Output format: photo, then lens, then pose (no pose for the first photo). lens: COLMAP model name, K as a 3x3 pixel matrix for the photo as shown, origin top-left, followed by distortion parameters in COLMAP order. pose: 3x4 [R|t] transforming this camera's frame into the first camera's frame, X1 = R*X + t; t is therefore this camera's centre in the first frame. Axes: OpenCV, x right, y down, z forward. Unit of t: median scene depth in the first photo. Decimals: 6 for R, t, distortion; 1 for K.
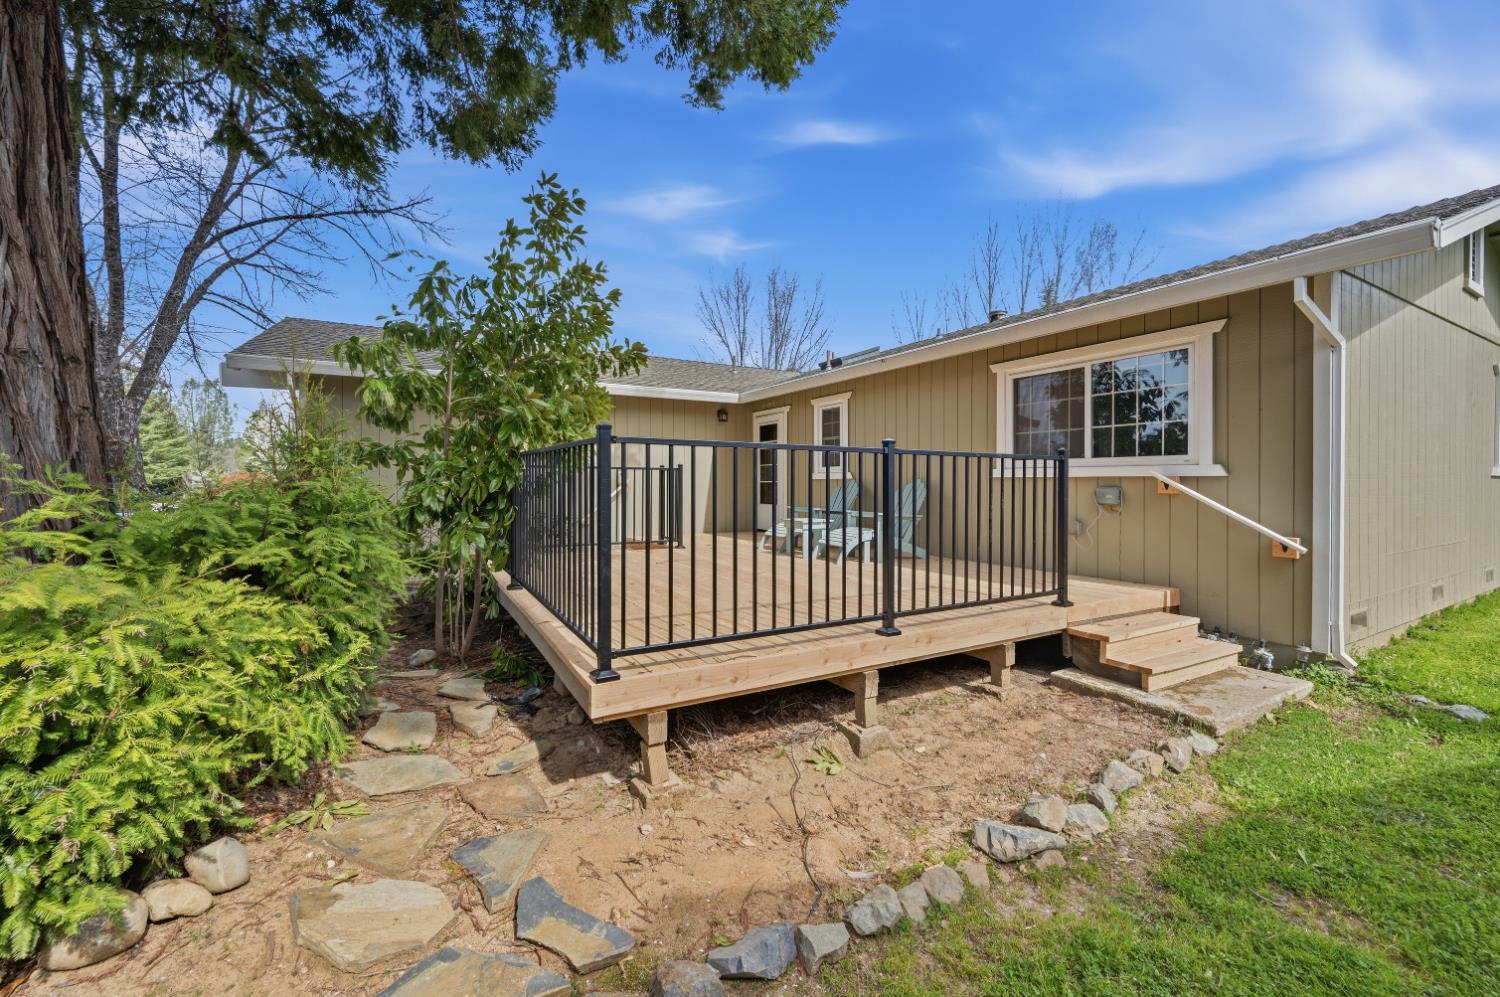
lens RADIAL K [[605.4, 0, 756.4], [0, 605.4, 489.3], [0, 0, 1]] dist [-0.000371, 0.000073]
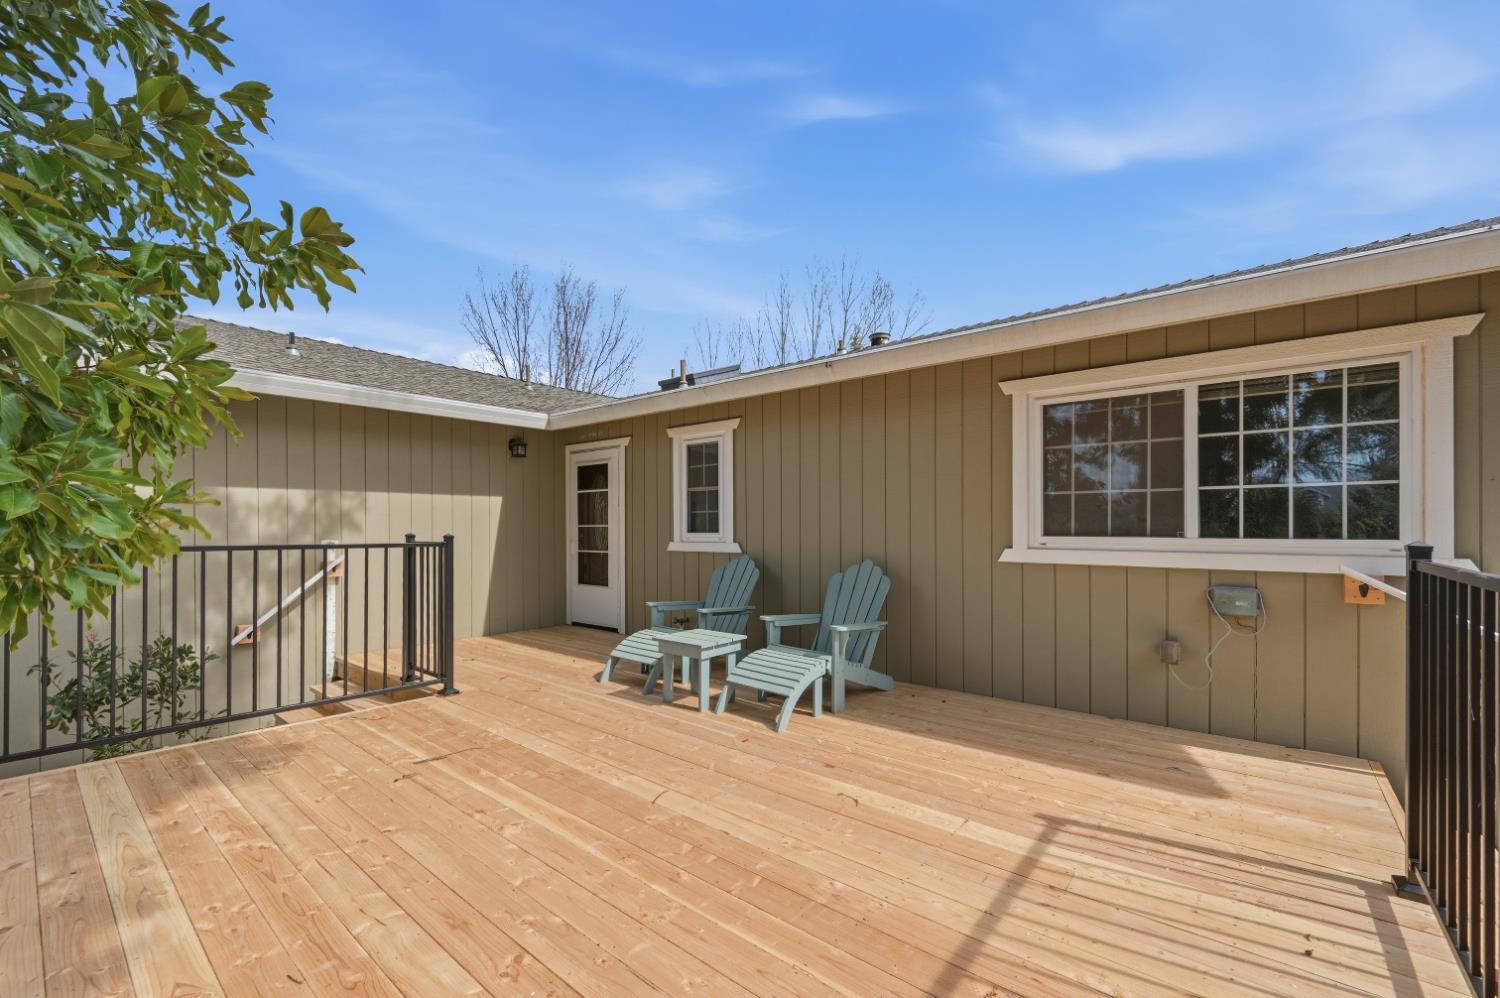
lens RADIAL K [[613.8, 0, 753.4], [0, 613.8, 527.5], [0, 0, 1]] dist [0.000097, 0.000130]
pose [[0.939260, -0.003991, 0.343183, -0.051158], [0.006371, 0.999963, -0.005807, -0.037542], [-0.343148, 0.007641, 0.939250, 0.347946]]
